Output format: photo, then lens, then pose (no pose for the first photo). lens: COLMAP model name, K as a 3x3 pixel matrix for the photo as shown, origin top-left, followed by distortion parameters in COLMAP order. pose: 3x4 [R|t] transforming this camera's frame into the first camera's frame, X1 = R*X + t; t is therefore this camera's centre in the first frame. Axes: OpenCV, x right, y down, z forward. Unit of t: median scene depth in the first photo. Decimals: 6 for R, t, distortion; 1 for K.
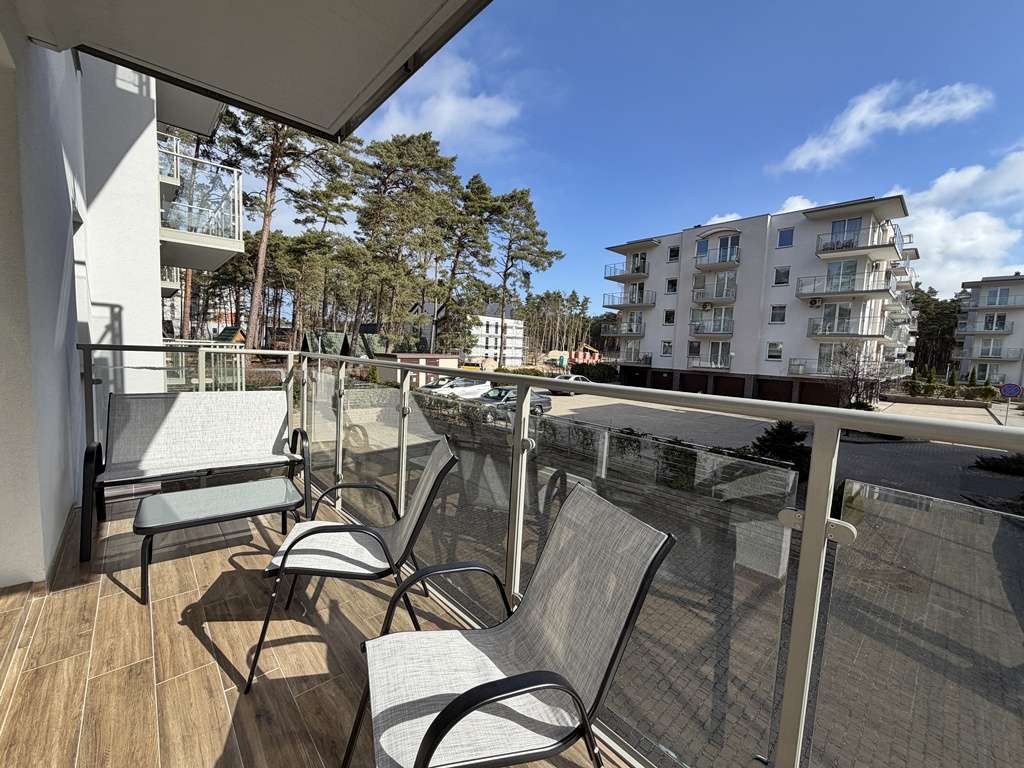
lens RADIAL K [[407.4, 0, 511.6], [0, 407.4, 382.6], [0, 0, 1]] dist [-0.000022, -0.000015]
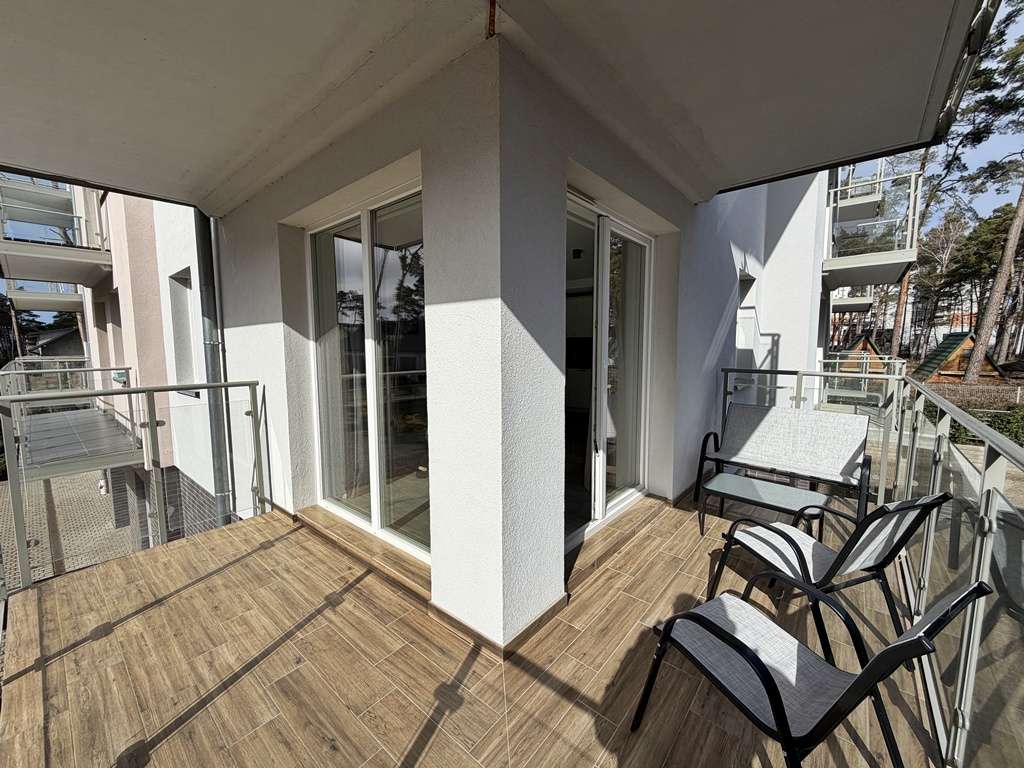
lens RADIAL K [[407.4, 0, 506.6], [0, 407.4, 383.6], [0, 0, 1]] dist [-0.000022, -0.000015]
pose [[0.118012, 0.051993, -0.991650, 0.226287], [-0.072625, 0.996406, 0.043600, -0.026539], [0.990353, 0.066873, 0.121363, -0.000403]]
